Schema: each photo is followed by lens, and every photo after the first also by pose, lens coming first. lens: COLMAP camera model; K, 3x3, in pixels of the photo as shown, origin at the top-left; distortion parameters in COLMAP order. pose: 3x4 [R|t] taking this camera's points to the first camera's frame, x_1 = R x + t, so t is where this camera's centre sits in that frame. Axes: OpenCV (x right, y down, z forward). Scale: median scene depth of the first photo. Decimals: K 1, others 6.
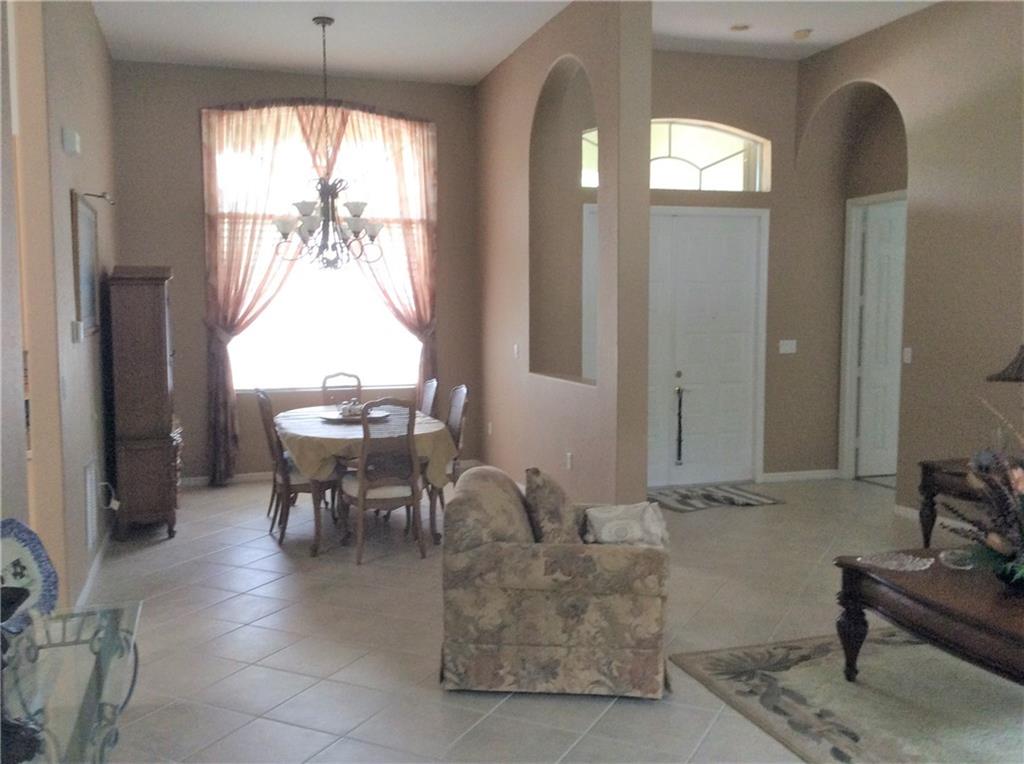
lens RADIAL K [[982.5, 0, 512.4], [0, 982.5, 401.4], [0, 0, 1]] dist [0.105206, -0.150682]
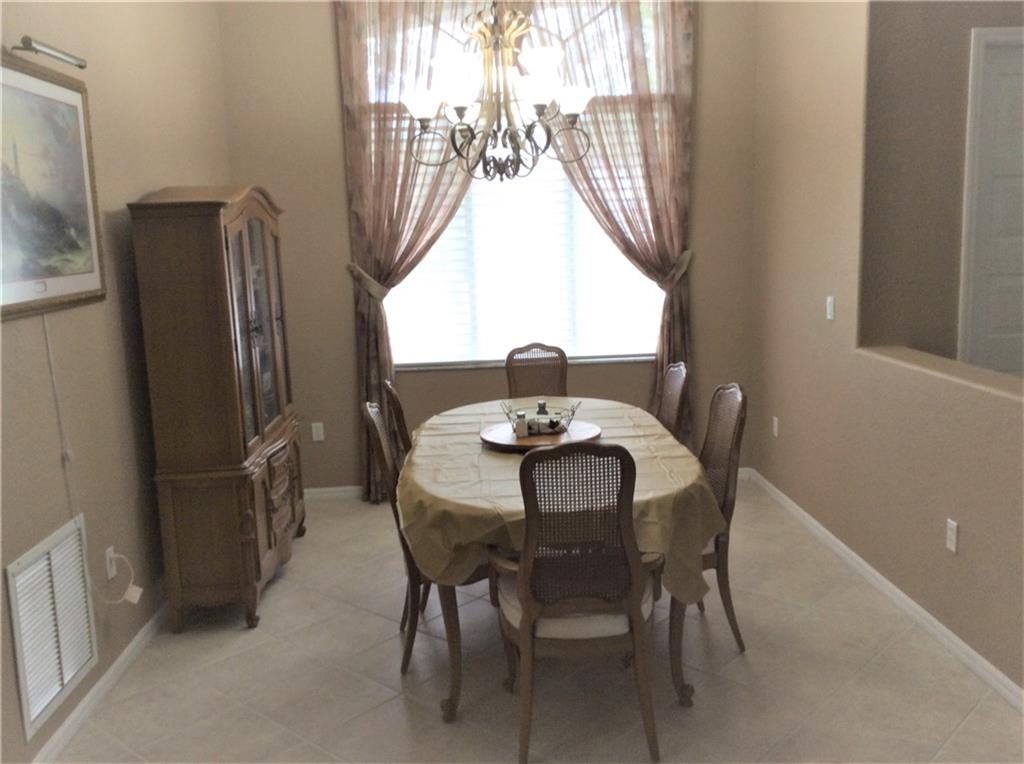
lens RADIAL K [[926.5, 0, 514.9], [0, 926.5, 381.3], [0, 0, 1]] dist [0.136947, -0.264639]
pose [[0.964019, 0.008726, -0.265690, -0.026144], [0.008233, 0.998002, 0.062651, -0.042023], [0.265706, -0.062584, 0.962021, 0.403597]]
